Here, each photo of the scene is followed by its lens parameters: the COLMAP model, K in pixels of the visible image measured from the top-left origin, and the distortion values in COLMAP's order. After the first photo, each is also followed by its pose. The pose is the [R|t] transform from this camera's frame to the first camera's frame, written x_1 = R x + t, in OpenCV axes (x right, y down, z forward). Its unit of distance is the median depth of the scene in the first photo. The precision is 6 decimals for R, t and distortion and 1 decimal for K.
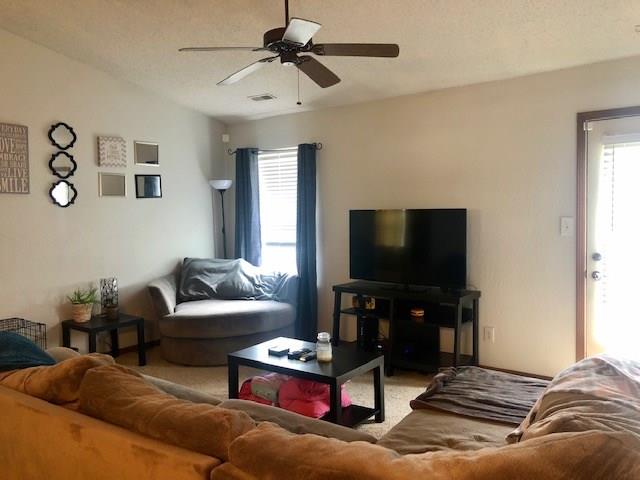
lens RADIAL K [[520.9, 0, 320.0], [0, 520.9, 240.0], [0, 0, 1]] dist [-0.004181, -0.004374]
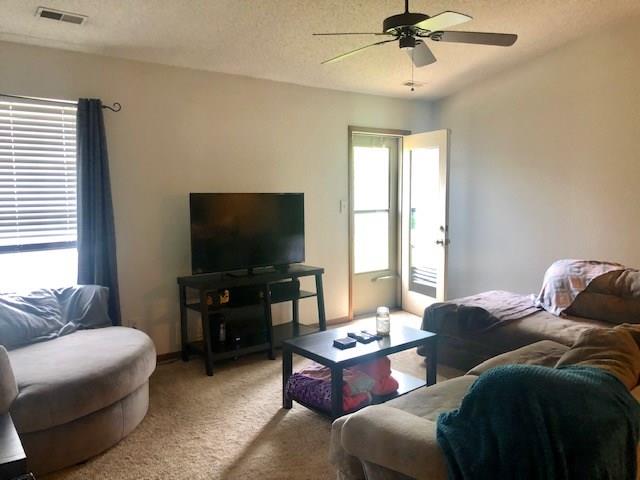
lens RADIAL K [[531.9, 0, 332.7], [0, 531.9, 239.0], [0, 0, 1]] dist [-0.000833, -0.002452]
pose [[0.236880, -0.077069, 0.968477, -0.654172], [0.056660, 0.996248, 0.065420, -0.024750], [-0.969885, 0.039377, 0.240358, 0.512917]]
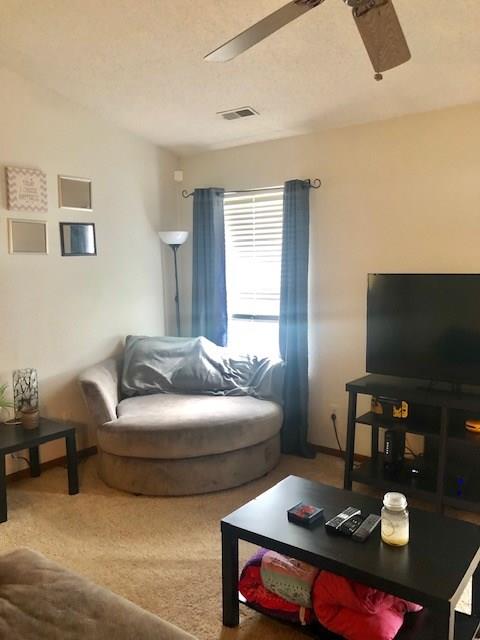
lens RADIAL K [[517.8, 0, 240.0], [0, 517.8, 320.0], [0, 0, 1]] dist [0.005651, -0.003282]
pose [[0.999985, 0.004521, -0.003162, -0.100985], [-0.004365, 0.998856, 0.047627, -0.025739], [0.003373, -0.047612, 0.998860, 0.272703]]
